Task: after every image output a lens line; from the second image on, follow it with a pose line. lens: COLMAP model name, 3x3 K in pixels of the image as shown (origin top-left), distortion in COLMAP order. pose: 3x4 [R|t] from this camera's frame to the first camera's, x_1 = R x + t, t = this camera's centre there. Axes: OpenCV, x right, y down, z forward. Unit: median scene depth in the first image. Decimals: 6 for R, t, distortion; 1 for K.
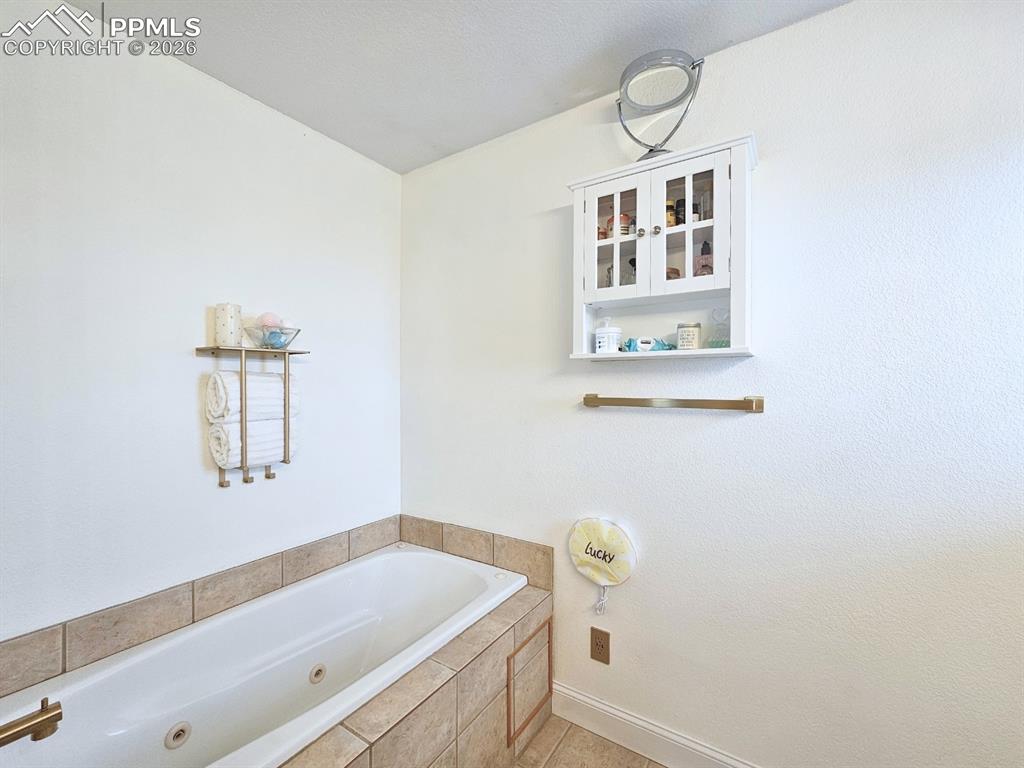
lens RADIAL K [[433.9, 0, 512.0], [0, 433.9, 384.0], [0, 0, 1]] dist [0.001298, -0.000317]
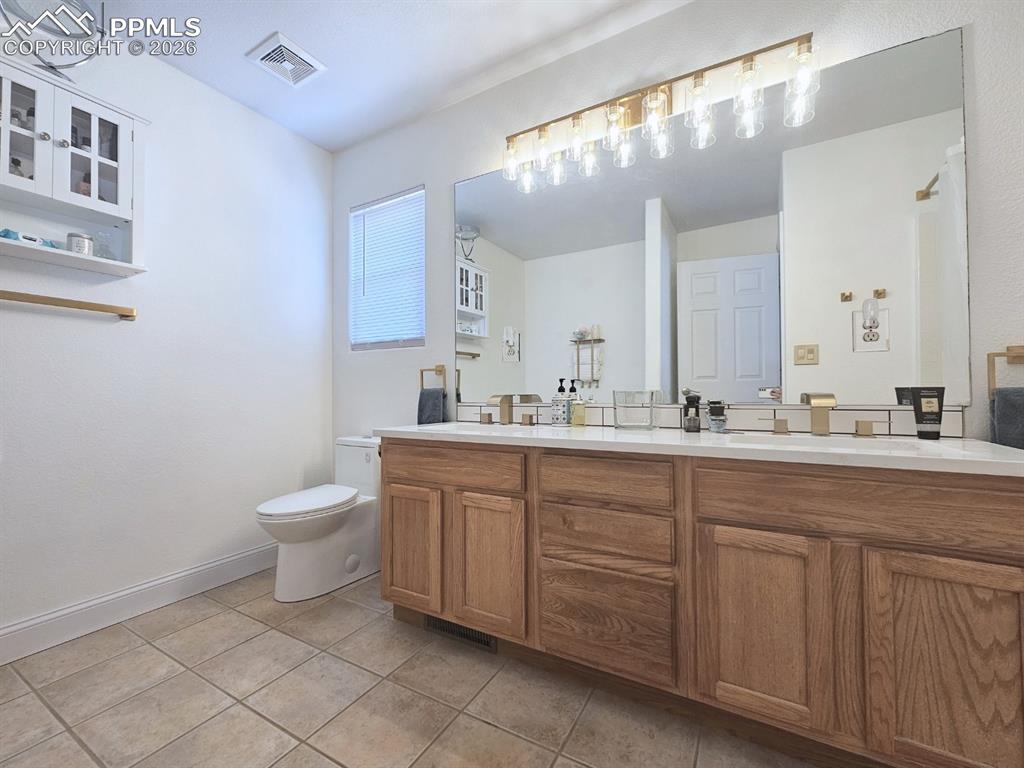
lens RADIAL K [[433.9, 0, 512.0], [0, 433.9, 384.0], [0, 0, 1]] dist [0.001298, -0.000317]
pose [[-0.061586, 0.016901, 0.997959, -0.861432], [0.011212, 0.999805, -0.016240, 0.304858], [-0.998039, 0.010189, -0.061764, -0.090150]]
